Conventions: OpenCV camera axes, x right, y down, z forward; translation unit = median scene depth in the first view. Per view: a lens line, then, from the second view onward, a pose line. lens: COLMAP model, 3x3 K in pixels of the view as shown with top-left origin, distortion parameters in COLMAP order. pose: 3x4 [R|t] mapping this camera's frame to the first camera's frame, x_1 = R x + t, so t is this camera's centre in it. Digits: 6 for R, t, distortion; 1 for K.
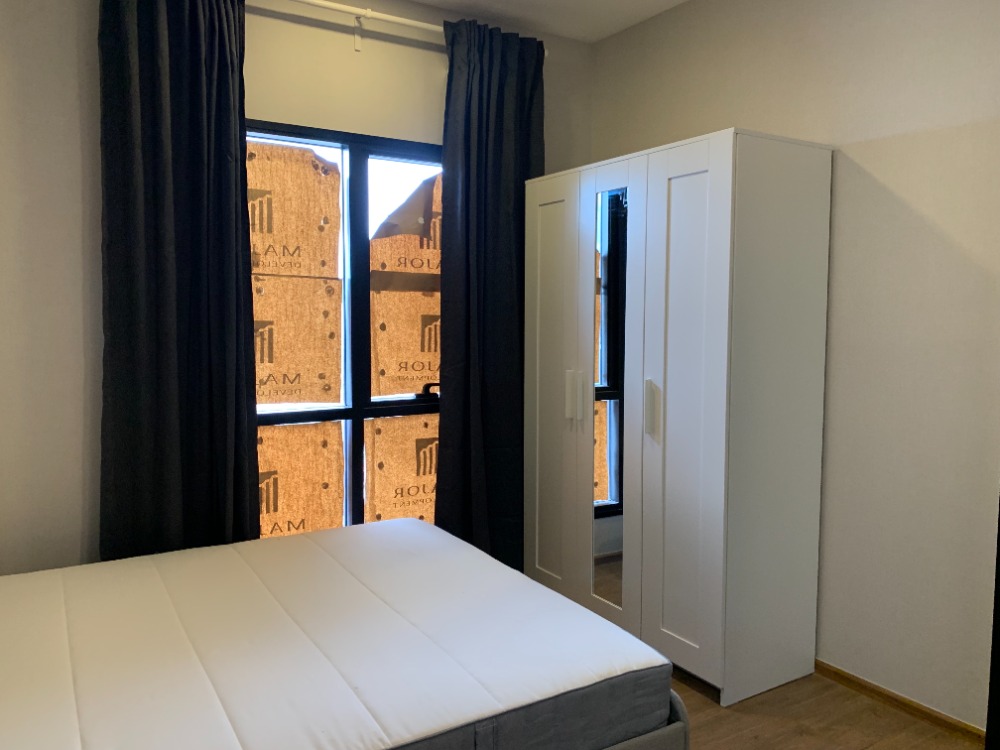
lens RADIAL K [[767.9, 0, 503.5], [0, 767.9, 367.8], [0, 0, 1]] dist [0.077294, -0.090710]
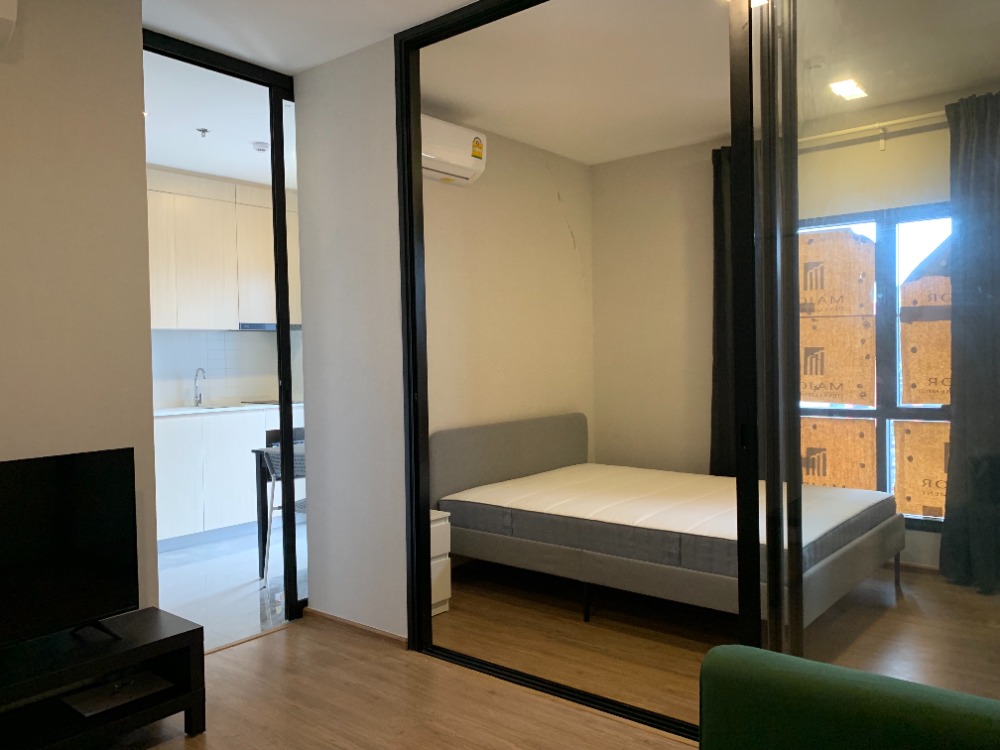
lens RADIAL K [[767.9, 0, 503.5], [0, 767.9, 367.8], [0, 0, 1]] dist [0.077294, -0.090710]
pose [[0.312431, 0.007497, -0.949911, 0.898225], [-0.043211, 0.999046, -0.006327, 0.014782], [0.948957, 0.043024, 0.312457, -0.052065]]
